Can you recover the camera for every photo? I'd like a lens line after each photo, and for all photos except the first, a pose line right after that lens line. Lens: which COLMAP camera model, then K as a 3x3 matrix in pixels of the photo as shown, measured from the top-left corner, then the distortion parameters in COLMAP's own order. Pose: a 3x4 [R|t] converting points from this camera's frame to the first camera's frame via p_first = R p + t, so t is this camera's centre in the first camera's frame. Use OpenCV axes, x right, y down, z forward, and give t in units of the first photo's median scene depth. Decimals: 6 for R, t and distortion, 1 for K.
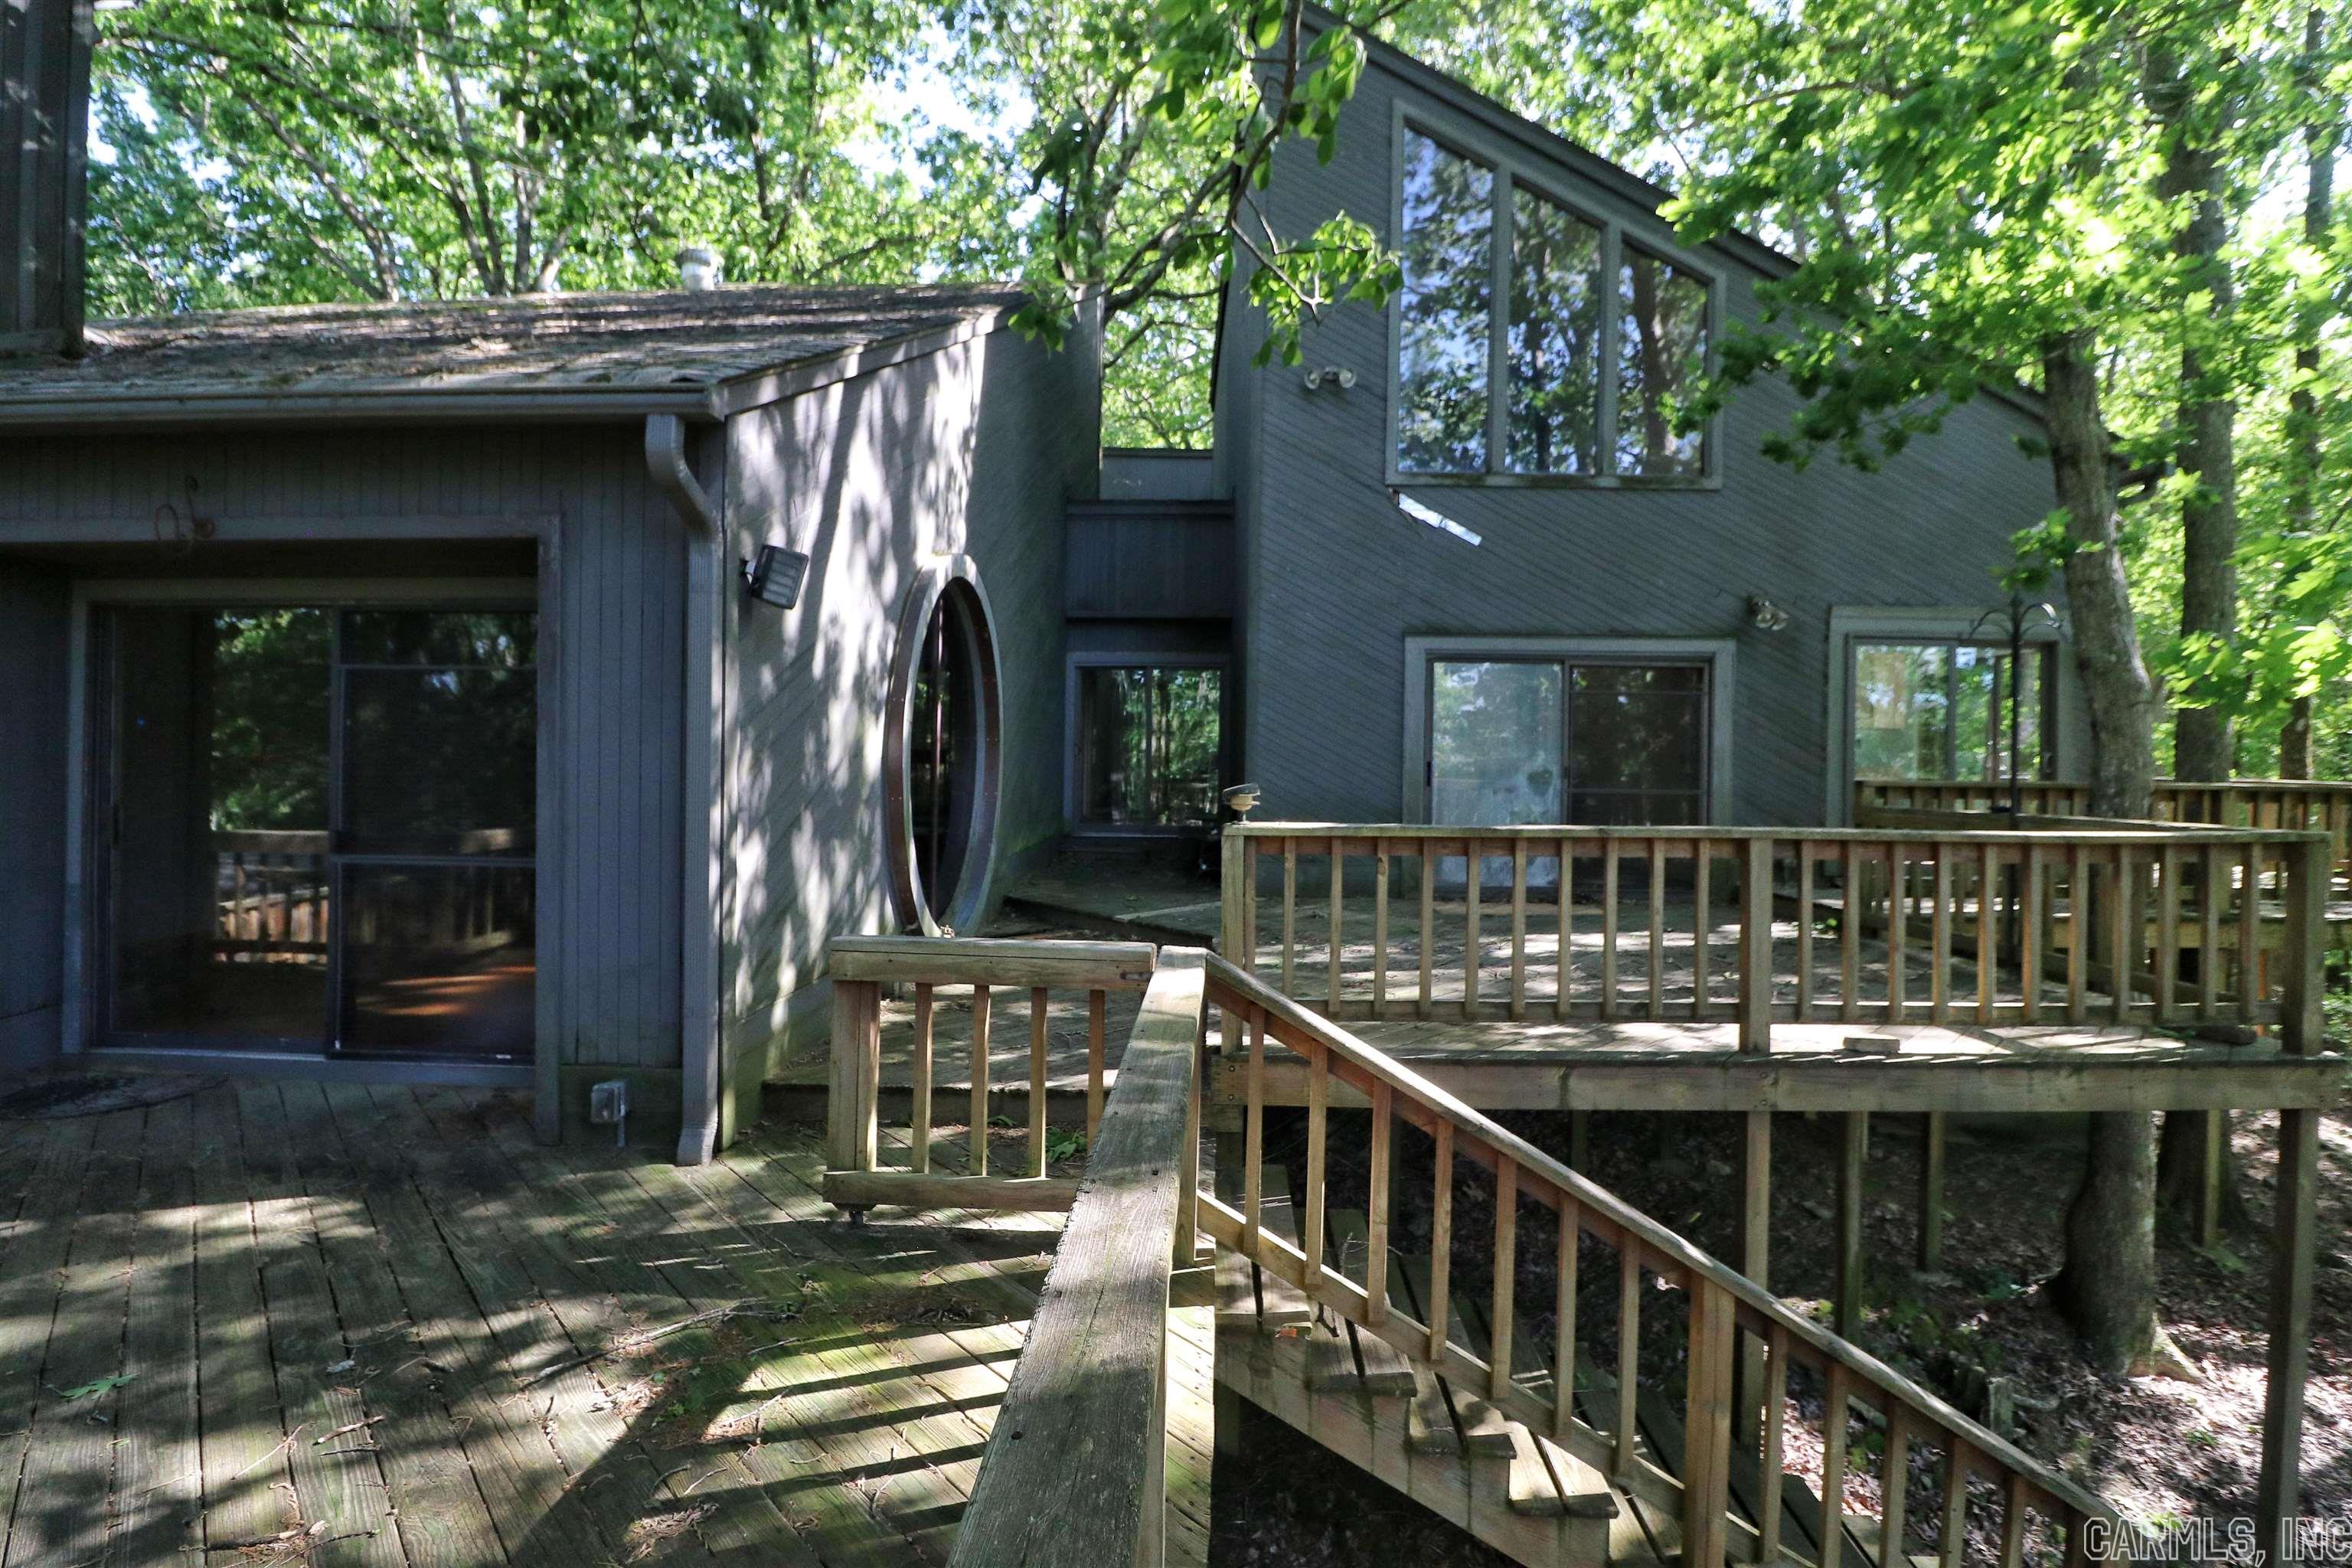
lens RADIAL K [[1108.9, 0, 1179.7], [0, 1108.9, 745.9], [0, 0, 1]] dist [-0.000948, -0.012048]
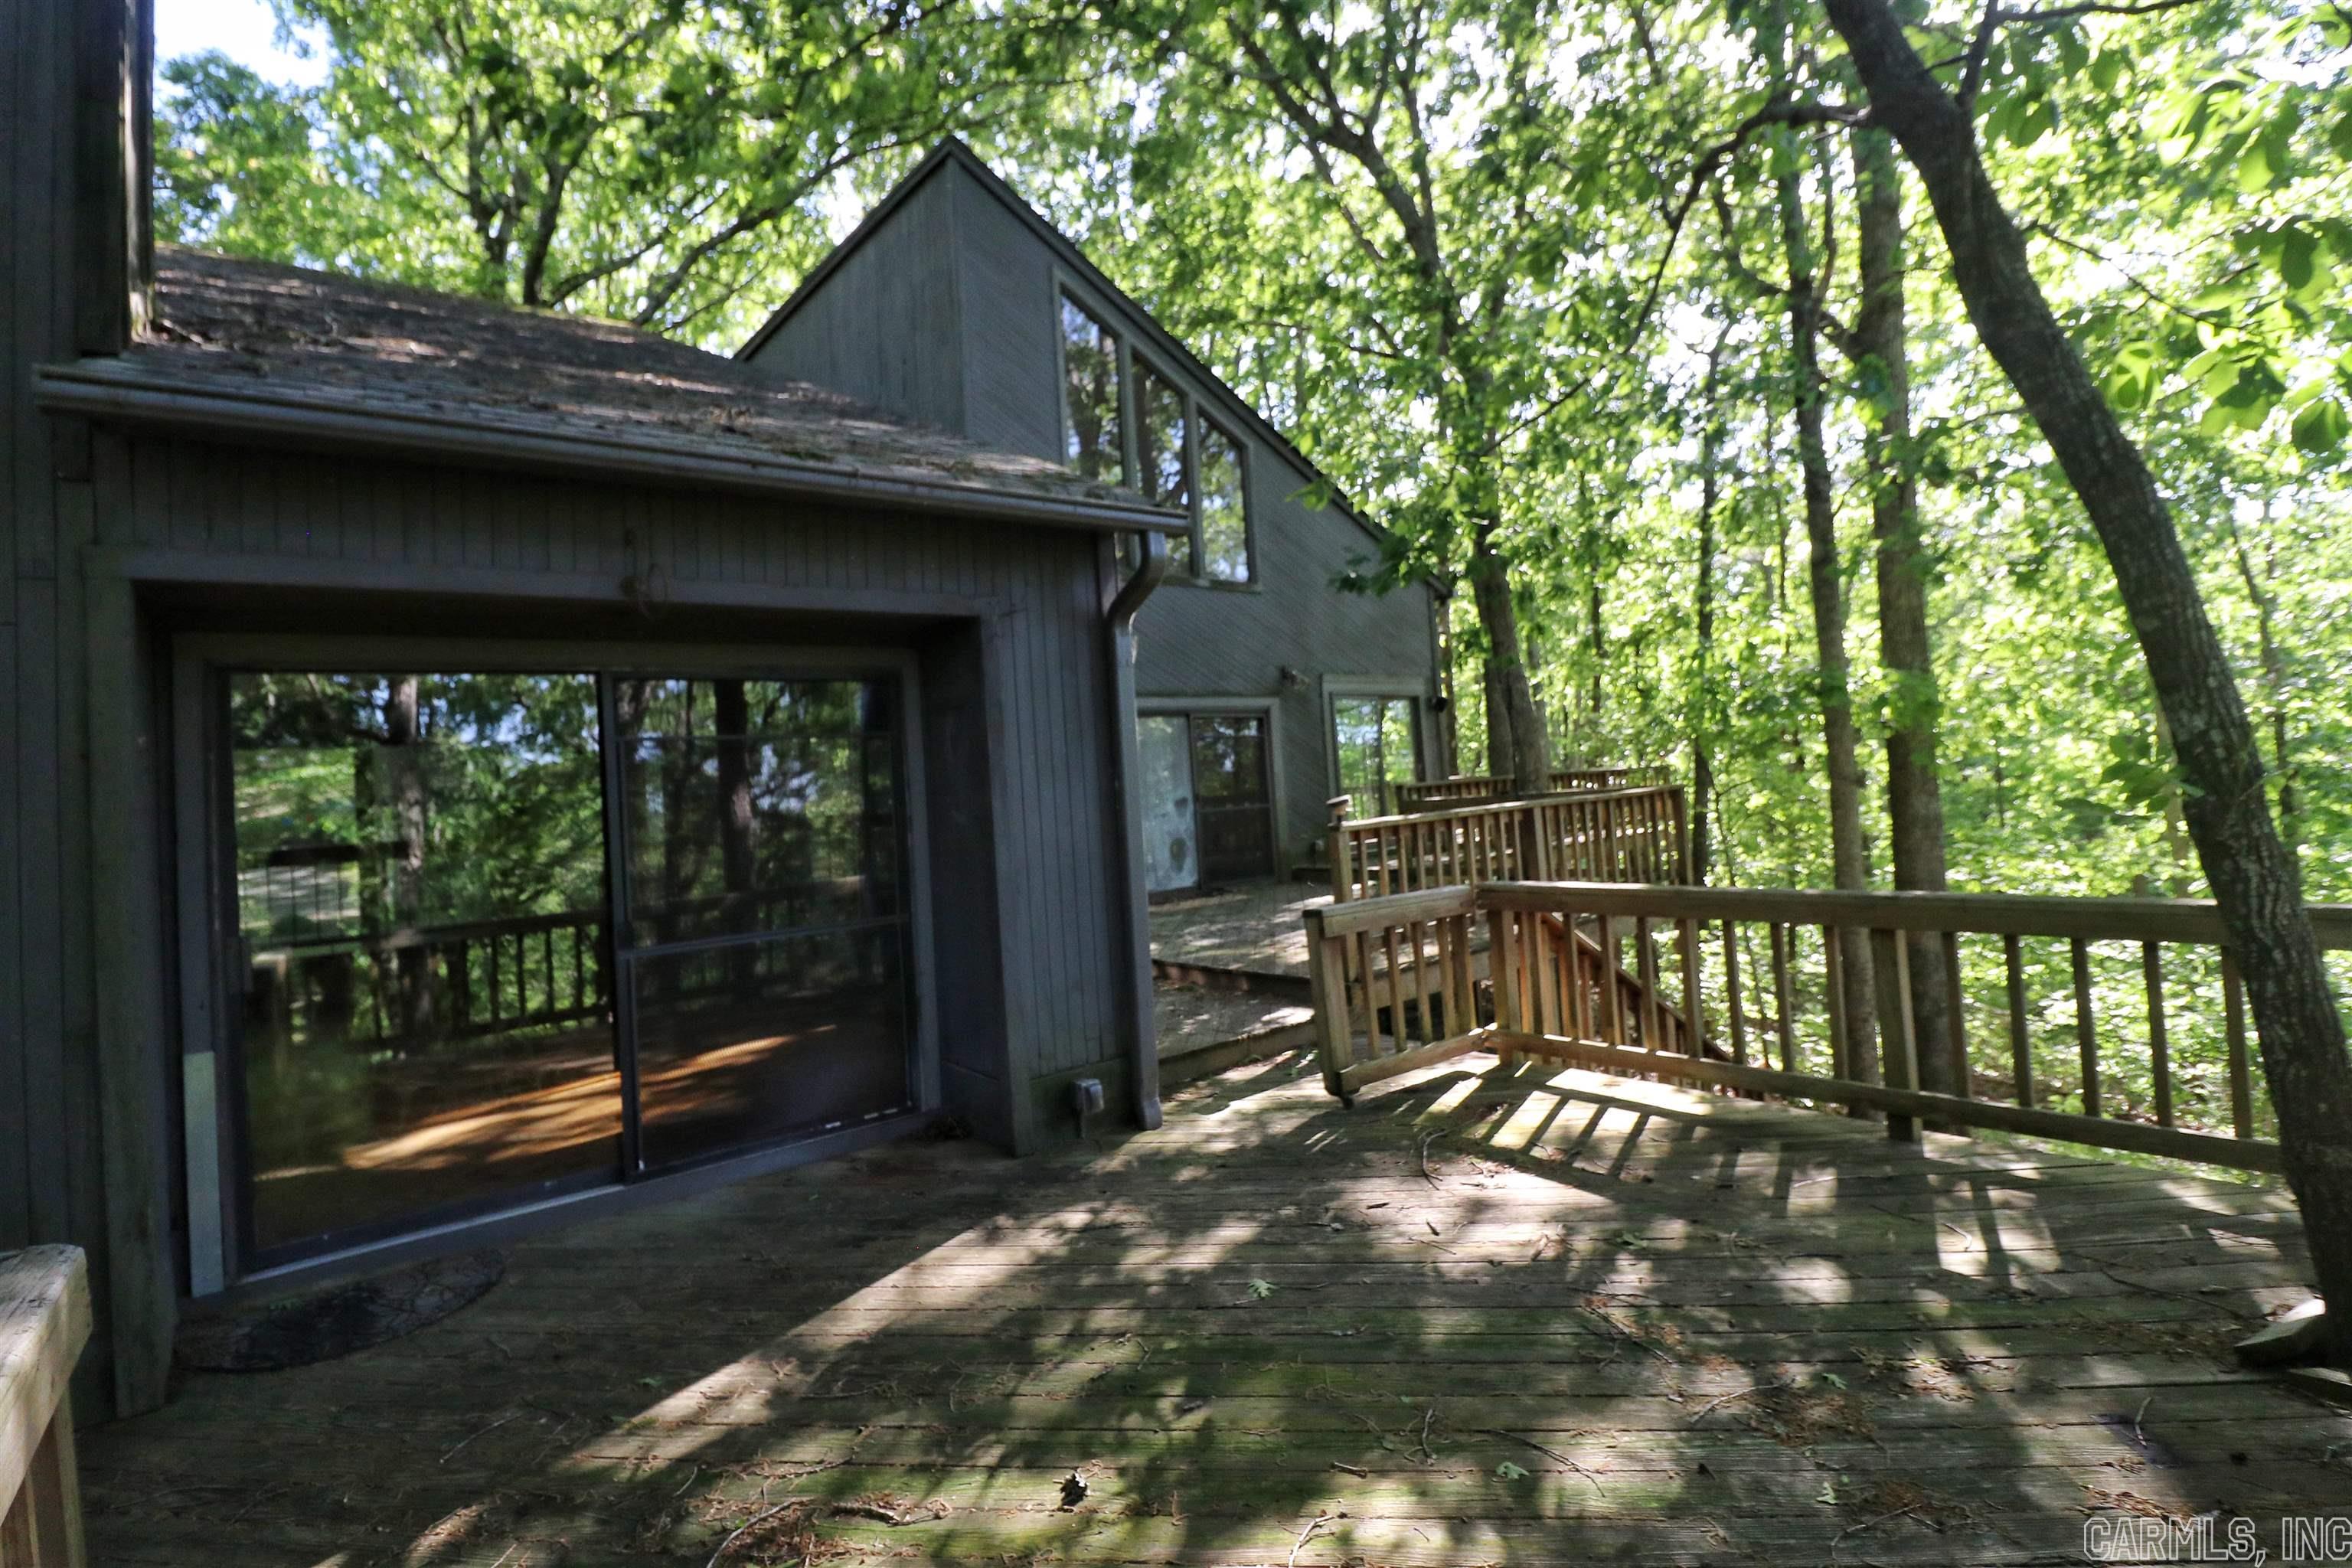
lens RADIAL K [[1108.9, 0, 1179.7], [0, 1108.9, 745.9], [0, 0, 1]] dist [-0.000948, -0.012048]
pose [[0.754281, -0.040421, 0.655306, -0.661752], [0.077965, 0.996555, -0.028270, -0.003974], [-0.651906, 0.072414, 0.754834, 0.014697]]
